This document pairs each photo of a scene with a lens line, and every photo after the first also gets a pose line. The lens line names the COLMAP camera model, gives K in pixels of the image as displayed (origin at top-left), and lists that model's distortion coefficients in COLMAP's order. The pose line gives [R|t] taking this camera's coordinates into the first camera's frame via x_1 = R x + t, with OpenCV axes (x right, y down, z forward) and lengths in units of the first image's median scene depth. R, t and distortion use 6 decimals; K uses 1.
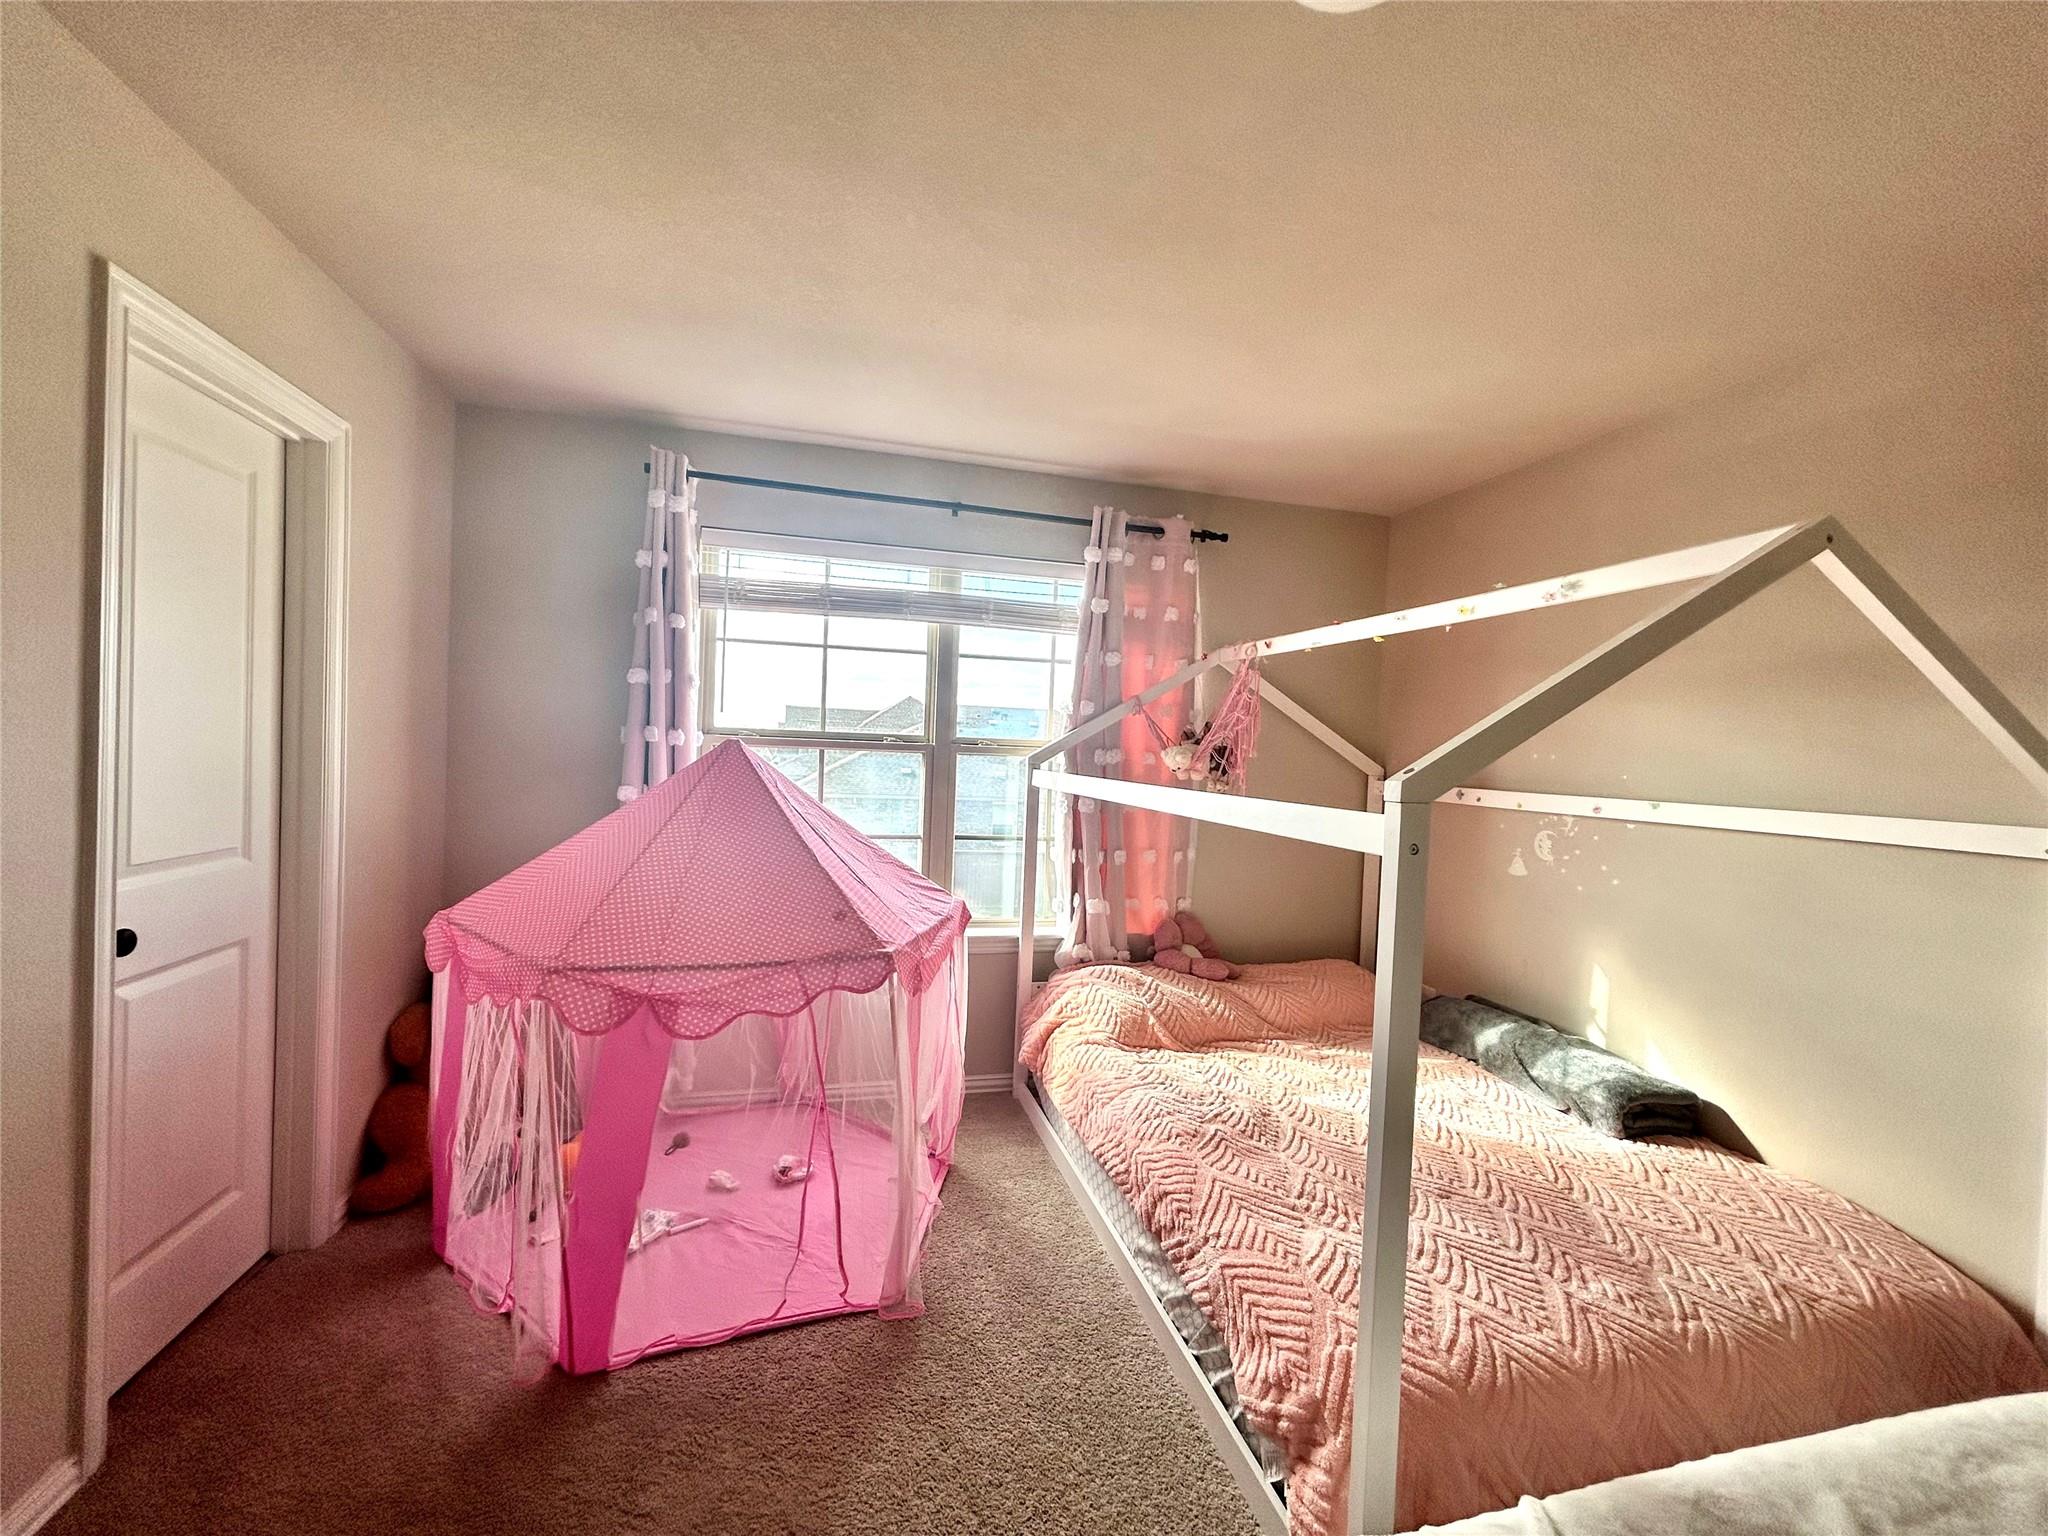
lens RADIAL K [[826.5, 0, 1025.3], [0, 826.5, 763.8], [0, 0, 1]] dist [0.000215, 0.000275]
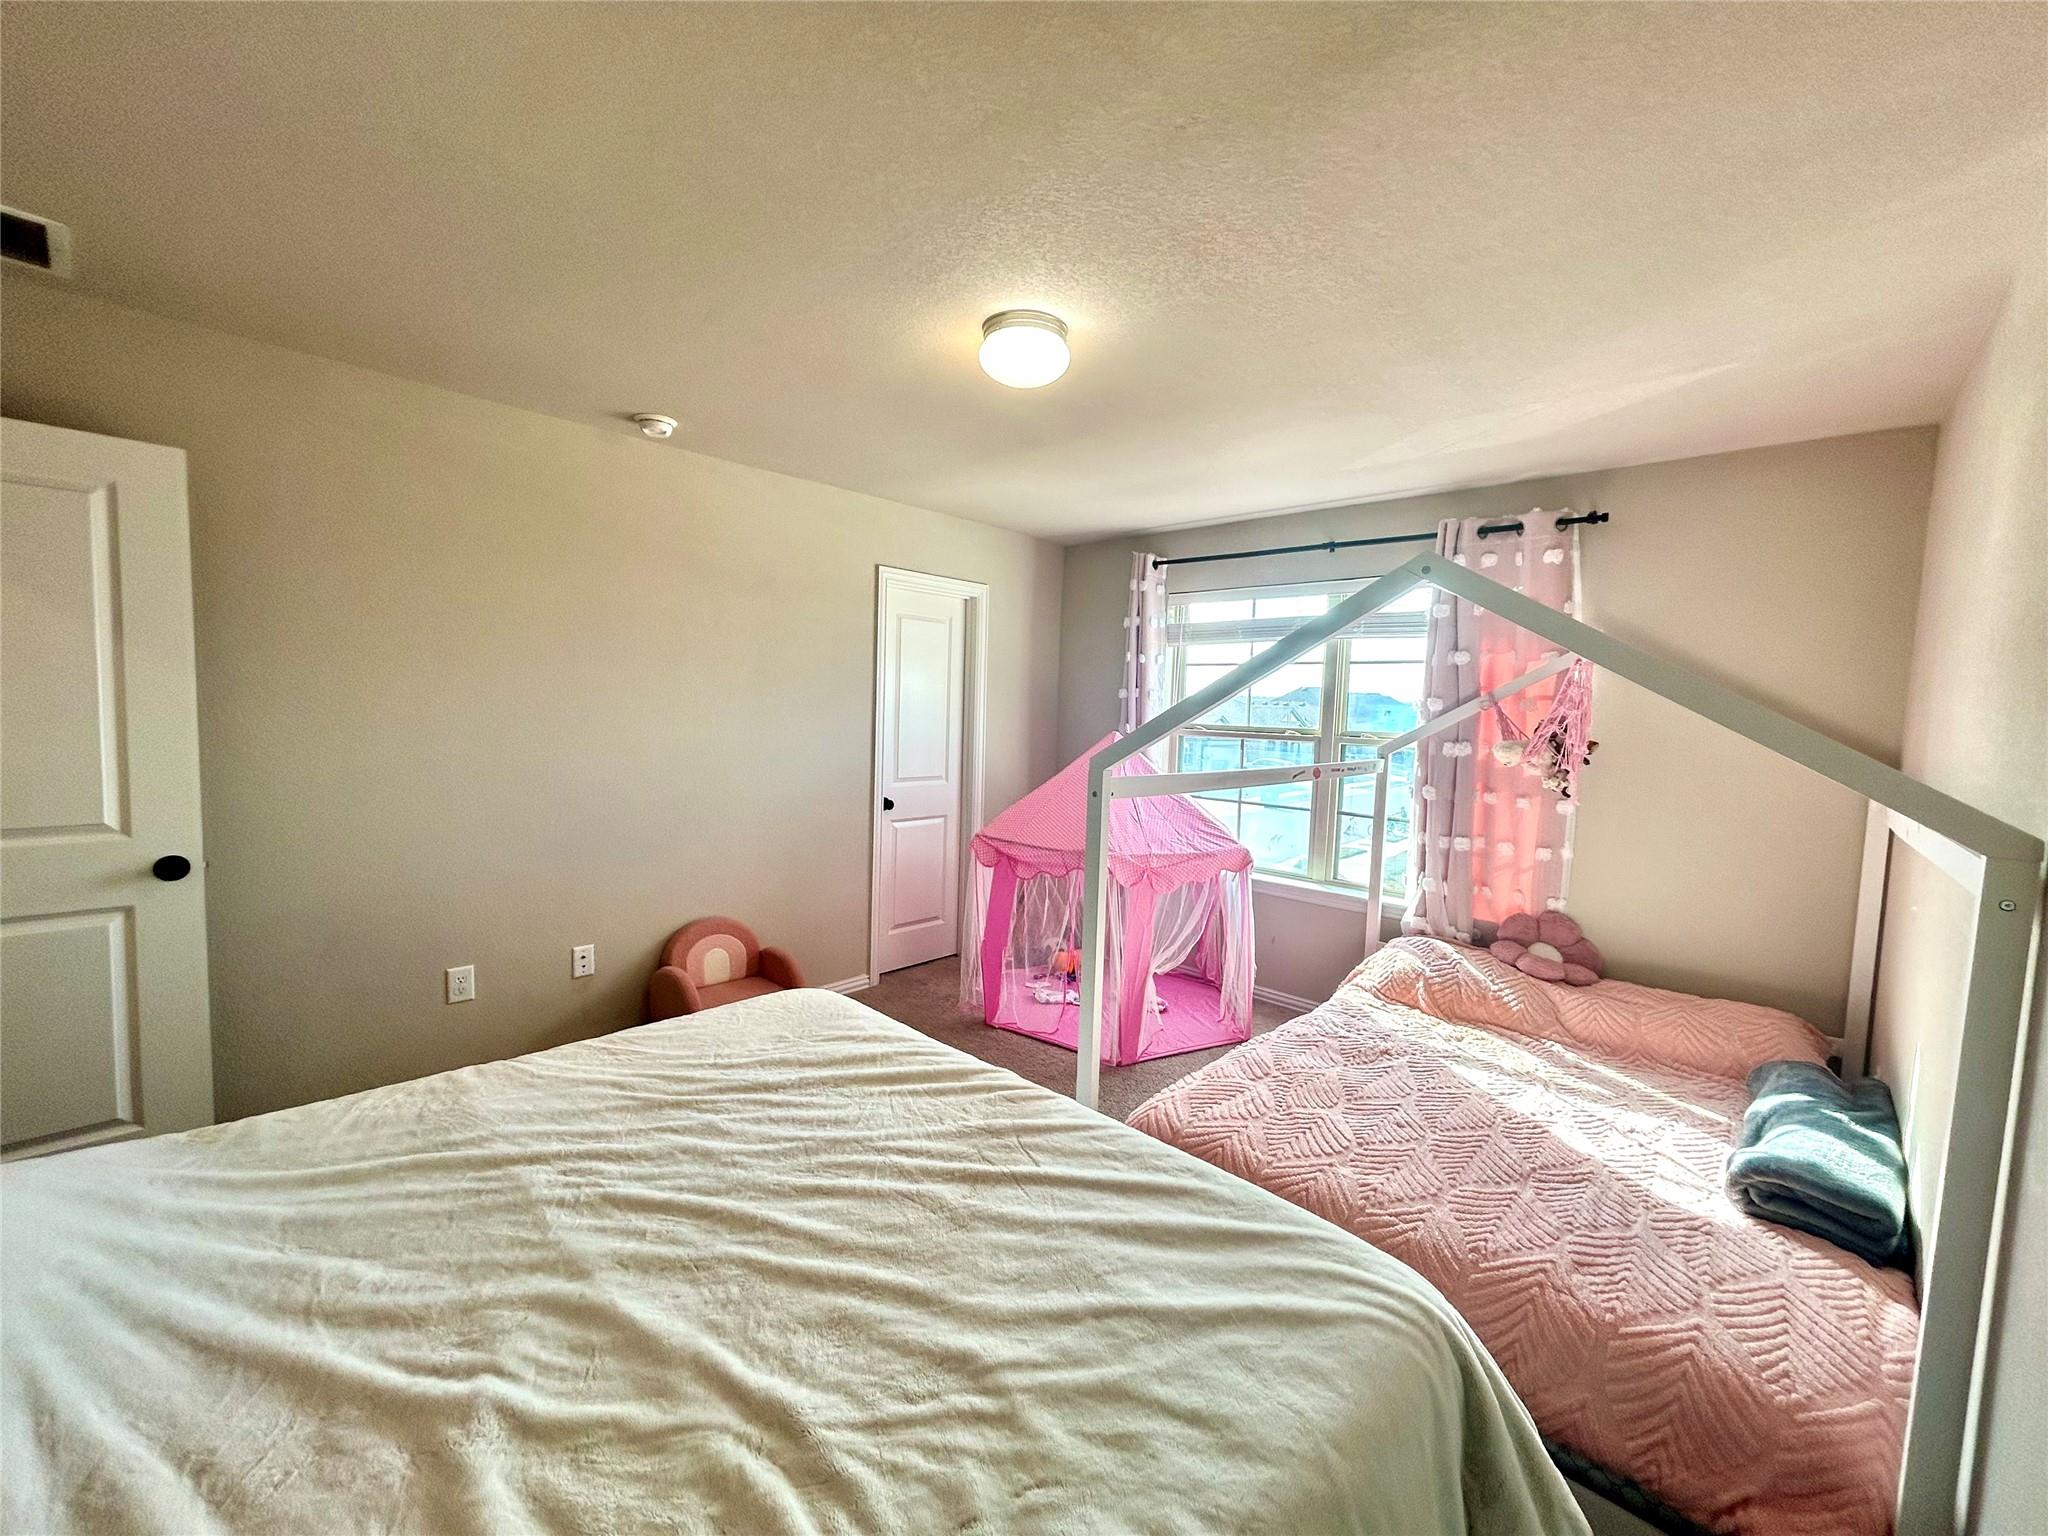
lens RADIAL K [[826.5, 0, 1025.3], [0, 826.5, 763.8], [0, 0, 1]] dist [0.000215, 0.000275]
pose [[0.536811, 0.037727, -0.842859, 0.752697], [-0.027182, 0.999254, 0.027415, -0.004563], [0.843265, 0.008194, 0.537436, -0.053289]]
